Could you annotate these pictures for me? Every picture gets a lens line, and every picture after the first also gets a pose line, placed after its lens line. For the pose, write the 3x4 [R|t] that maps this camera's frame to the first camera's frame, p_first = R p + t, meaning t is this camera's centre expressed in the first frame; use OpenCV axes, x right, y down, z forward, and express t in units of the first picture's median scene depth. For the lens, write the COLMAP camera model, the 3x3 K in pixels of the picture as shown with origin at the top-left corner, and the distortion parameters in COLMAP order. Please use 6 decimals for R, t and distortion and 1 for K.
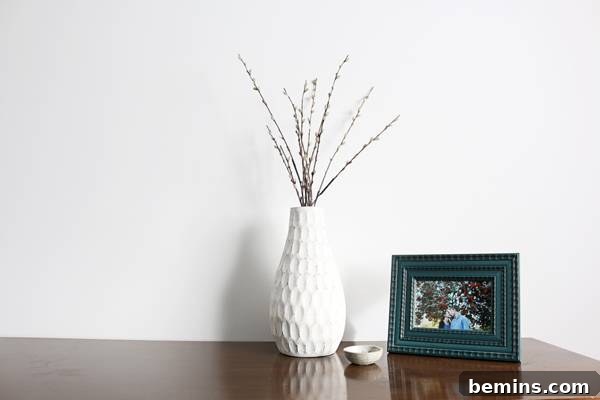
lens RADIAL K [[985.2, 0, 300.0], [0, 985.2, 200.1], [0, 0, 1]] dist [-0.069316, 0.000000]
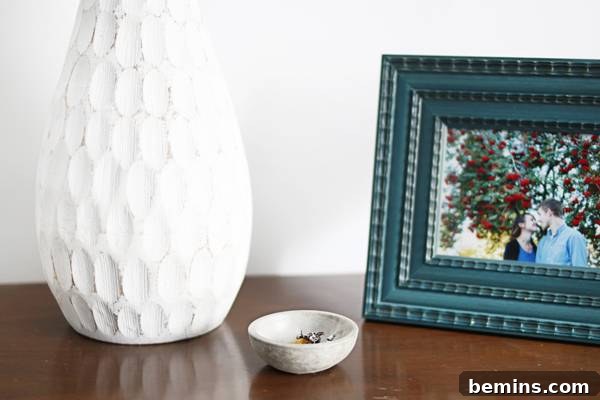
lens RADIAL K [[985.2, 0, 302.4], [0, 985.2, 198.7], [0, 0, 1]] dist [-0.069316, 0.000000]
pose [[0.988629, -0.018514, 0.149230, 0.011245], [-0.028145, 0.952072, 0.304578, -0.002088], [-0.147716, -0.305315, 0.940725, 0.665924]]
